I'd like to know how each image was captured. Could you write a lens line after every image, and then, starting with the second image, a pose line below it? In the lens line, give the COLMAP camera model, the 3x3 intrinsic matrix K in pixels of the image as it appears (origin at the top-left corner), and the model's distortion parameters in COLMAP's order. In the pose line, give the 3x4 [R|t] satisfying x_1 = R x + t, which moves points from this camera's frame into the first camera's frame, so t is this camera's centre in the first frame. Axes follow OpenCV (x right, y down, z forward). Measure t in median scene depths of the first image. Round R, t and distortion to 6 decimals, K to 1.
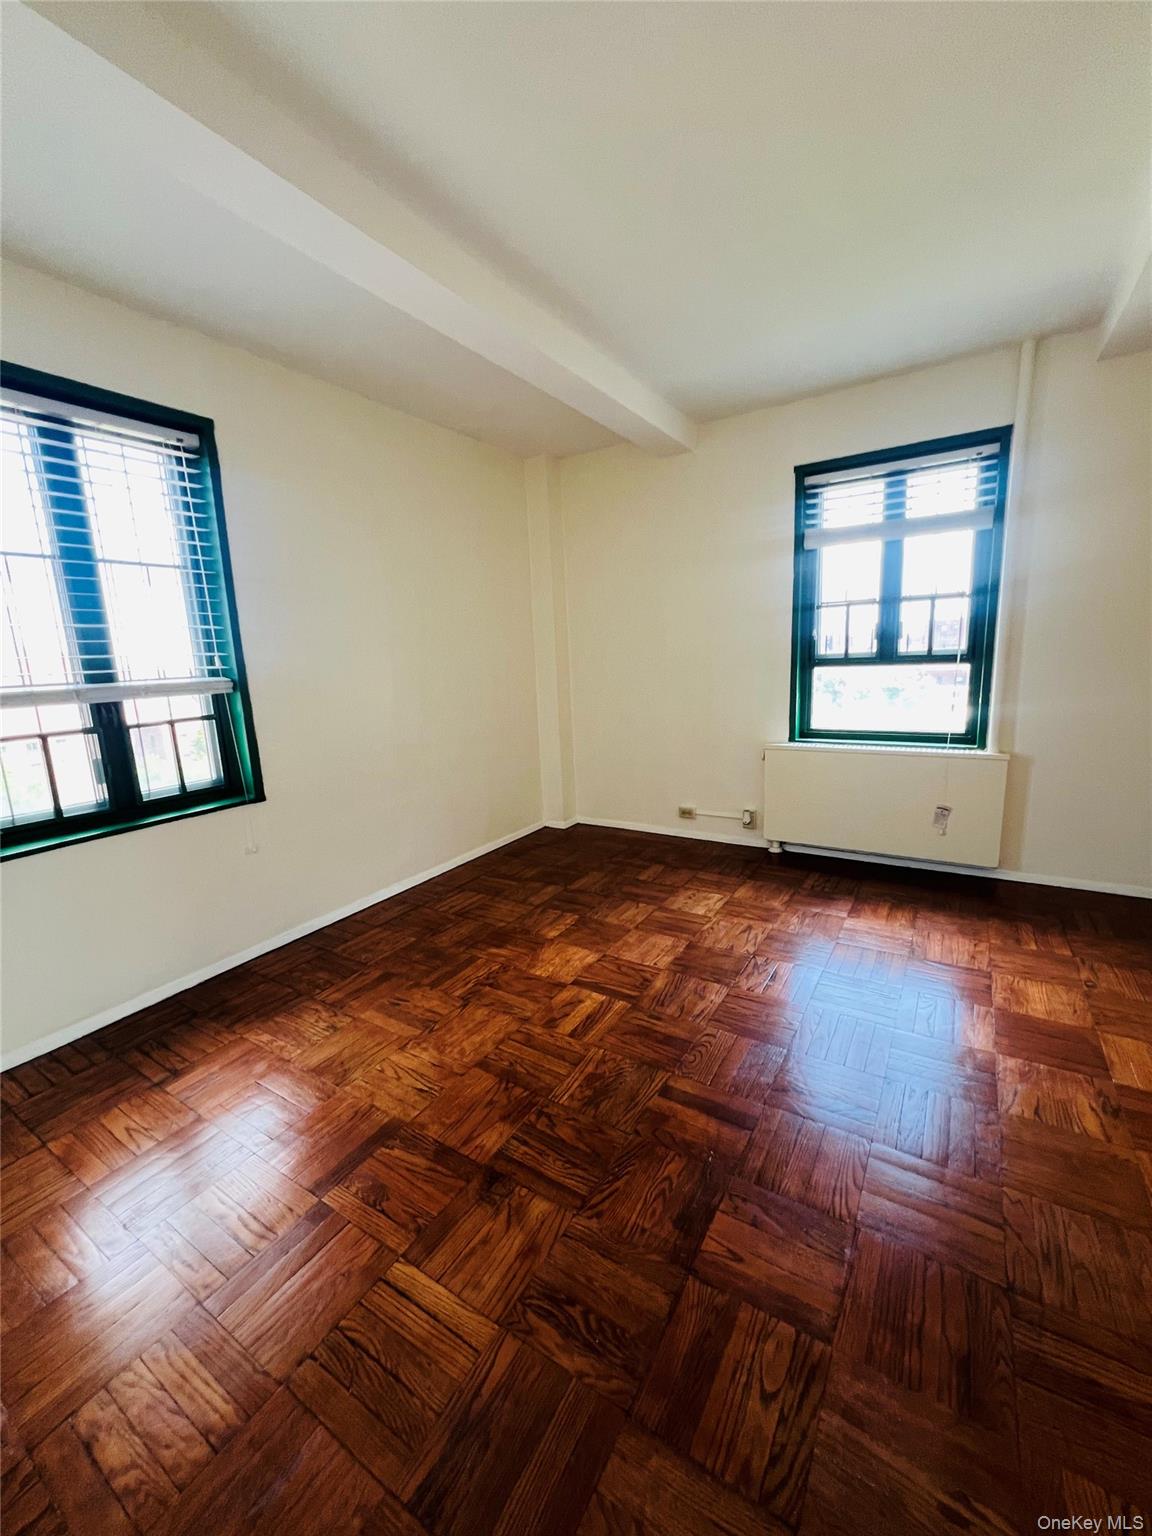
lens RADIAL K [[621.8, 0, 573.6], [0, 621.8, 767.1], [0, 0, 1]] dist [-0.002798, -0.000086]
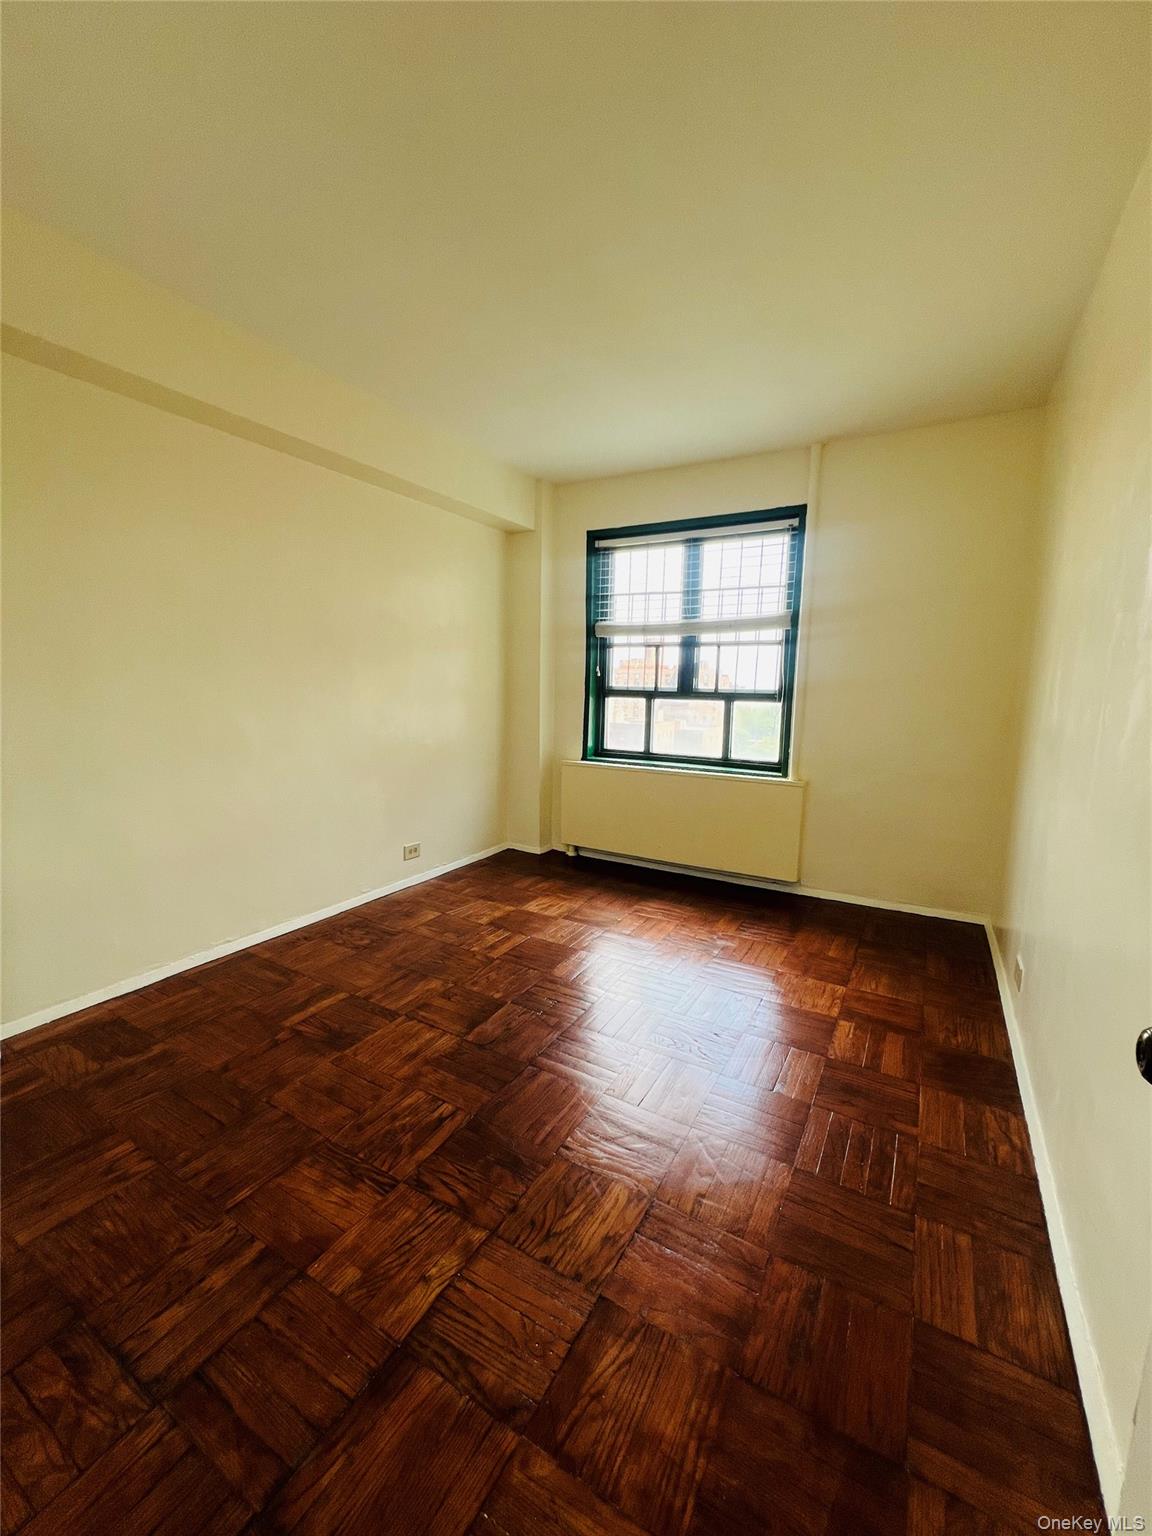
lens RADIAL K [[622.4, 0, 565.5], [0, 622.4, 756.8], [0, 0, 1]] dist [-0.002447, 0.000911]
pose [[0.998029, 0.050694, 0.036985, 0.242977], [-0.048614, 0.997295, -0.055122, 0.017233], [-0.039679, 0.053215, 0.997794, -0.146062]]
